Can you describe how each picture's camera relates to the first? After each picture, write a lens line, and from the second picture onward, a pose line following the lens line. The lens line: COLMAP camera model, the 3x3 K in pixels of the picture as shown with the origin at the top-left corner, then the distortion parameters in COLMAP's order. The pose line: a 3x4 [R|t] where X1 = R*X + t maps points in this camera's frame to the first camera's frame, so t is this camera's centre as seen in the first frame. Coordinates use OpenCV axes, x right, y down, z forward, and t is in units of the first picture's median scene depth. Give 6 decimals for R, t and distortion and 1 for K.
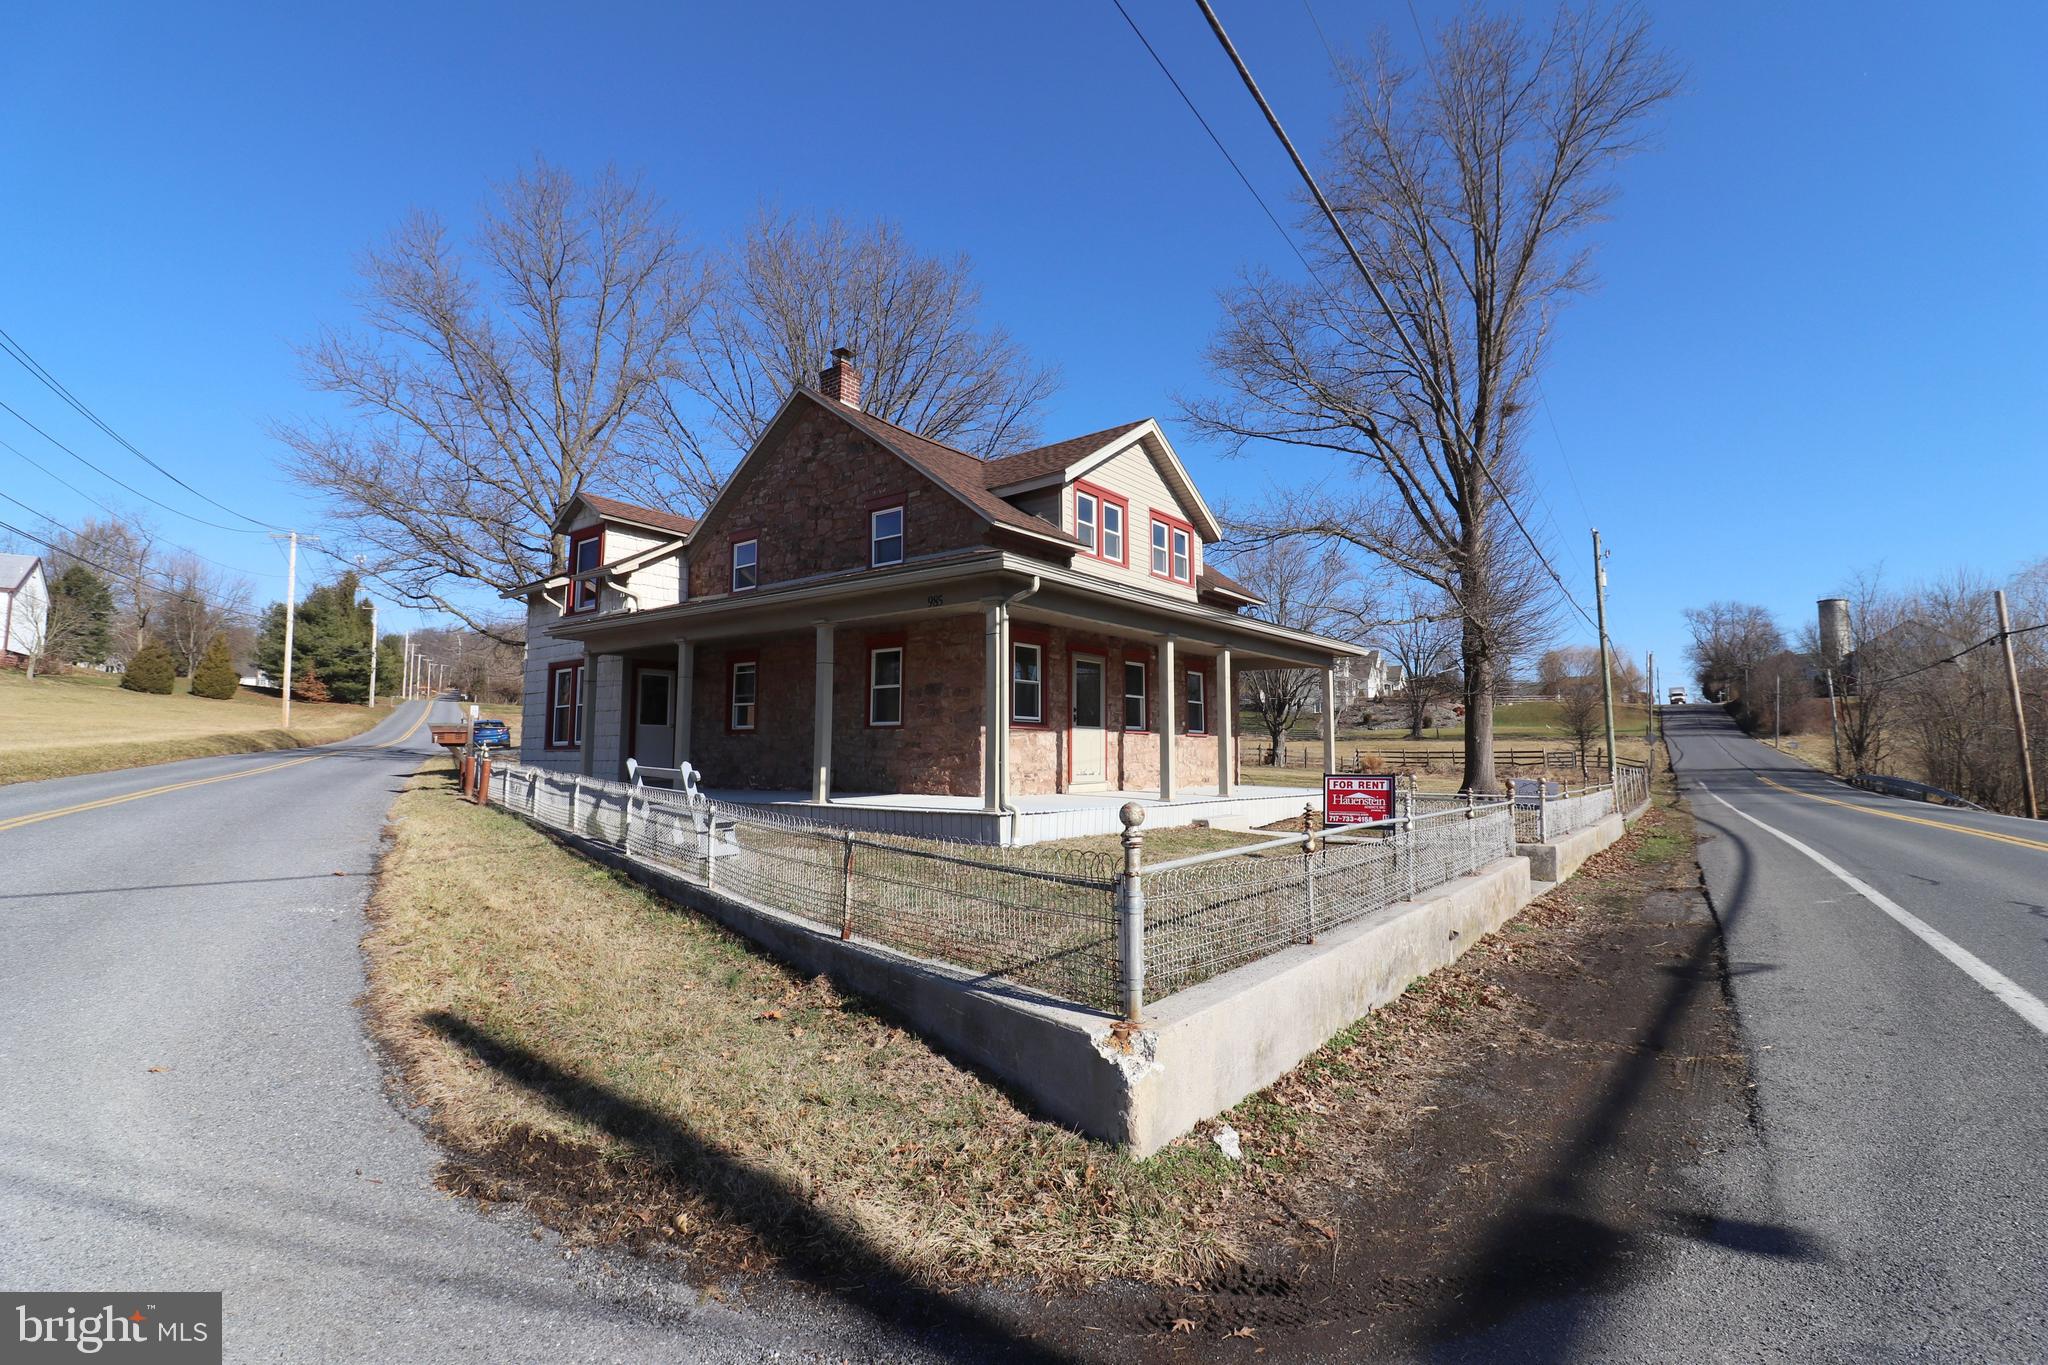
lens RADIAL K [[947.4, 0, 1019.3], [0, 947.4, 684.1], [0, 0, 1]] dist [0.001458, -0.013477]
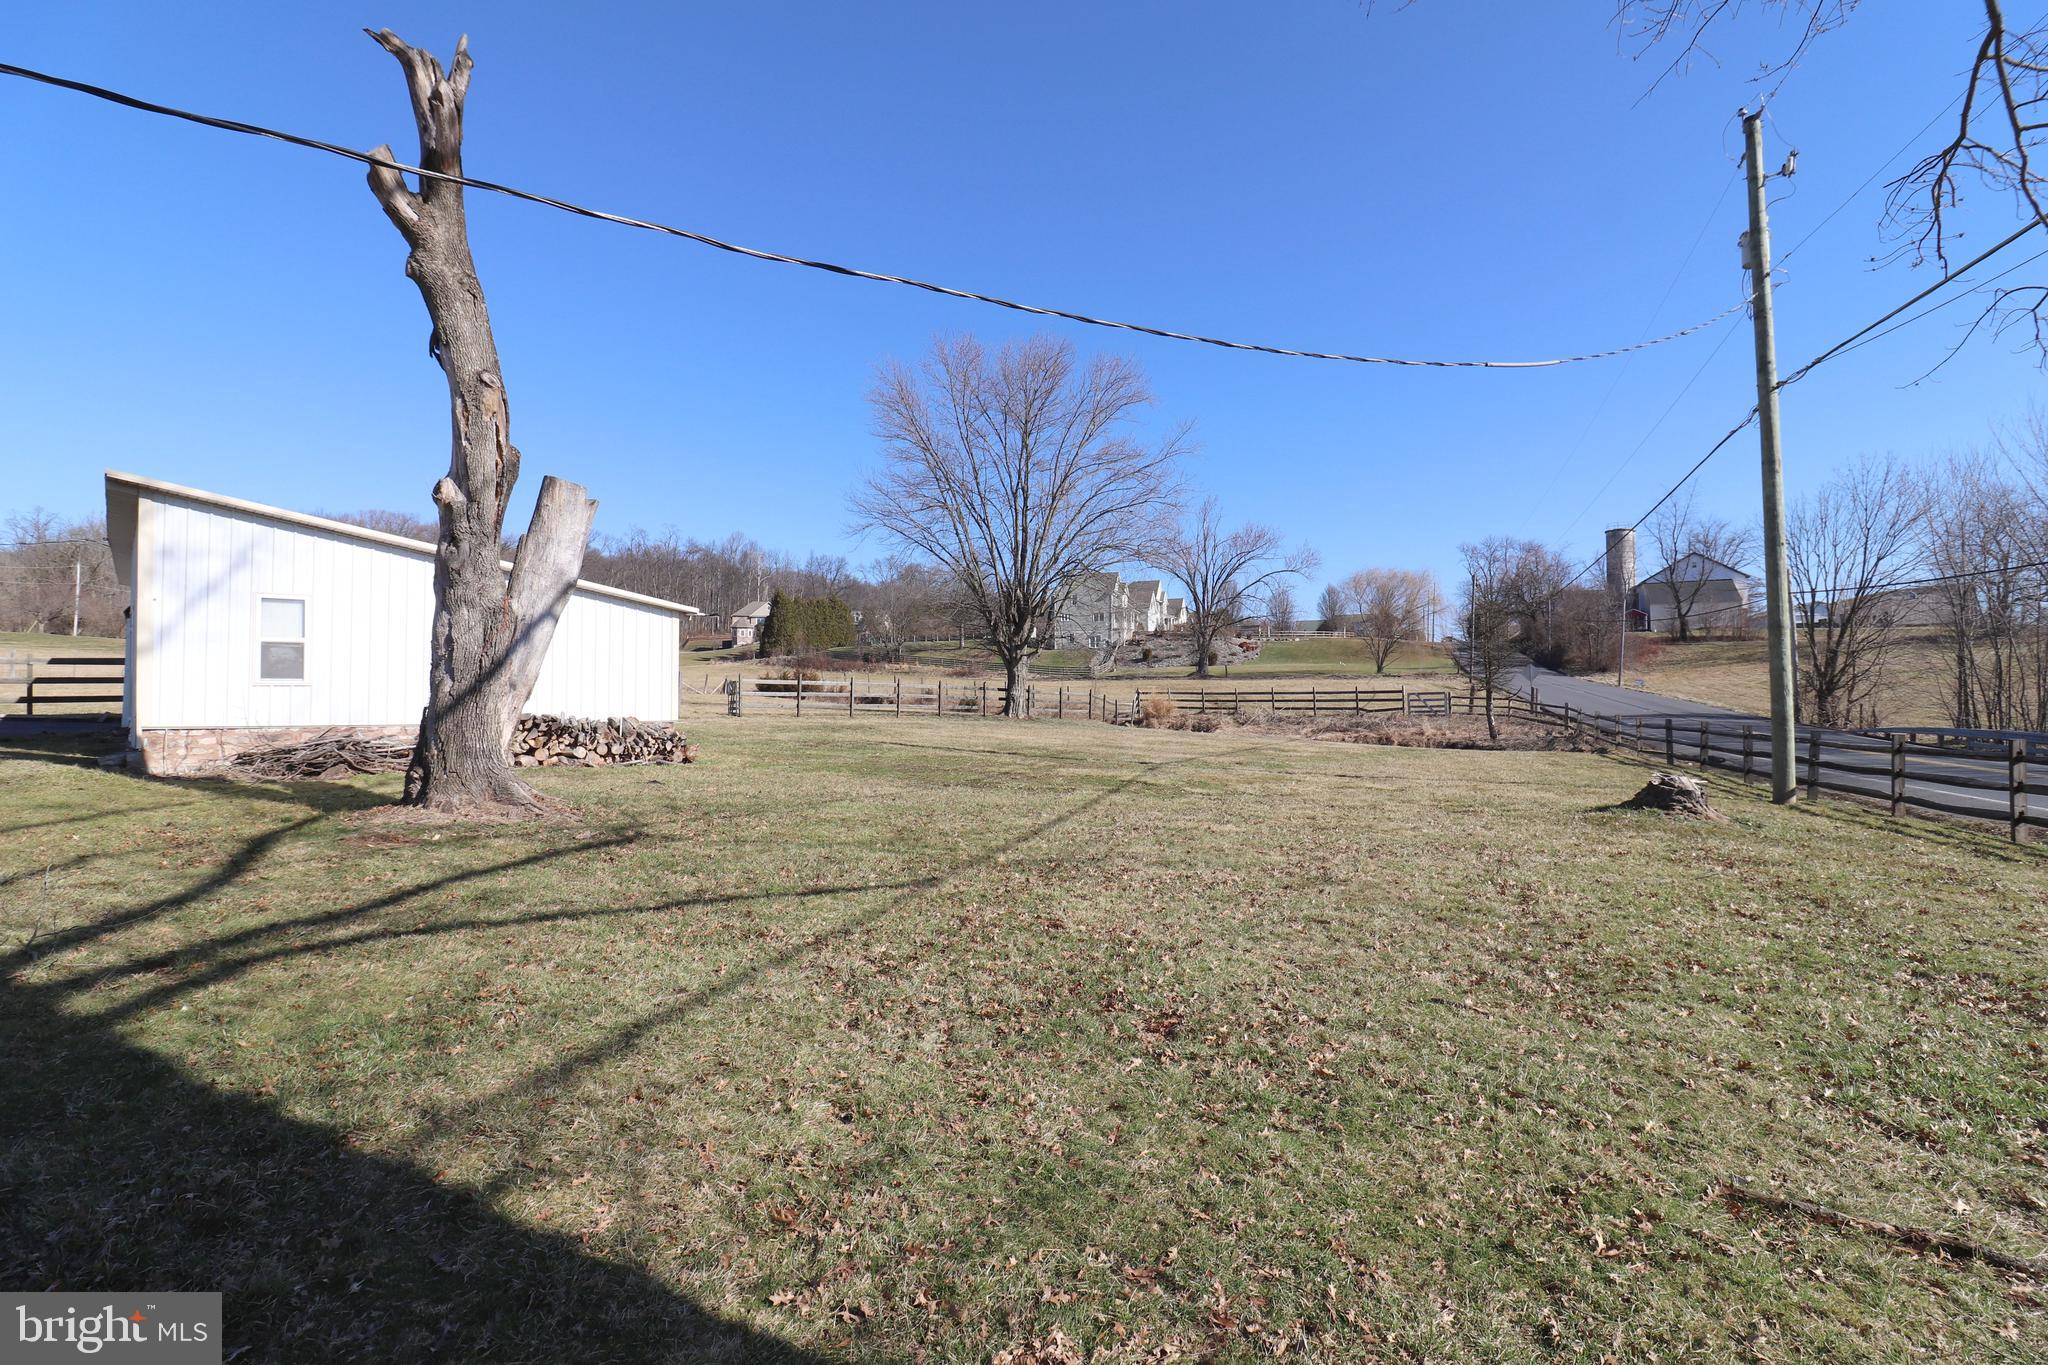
lens RADIAL K [[947.4, 0, 1019.3], [0, 947.4, 684.1], [0, 0, 1]] dist [0.001458, -0.013477]
pose [[0.975368, -0.003243, 0.220560, 0.068530], [-0.010028, 0.998206, 0.059025, 0.014226], [-0.220355, -0.059783, 0.973586, 0.197601]]
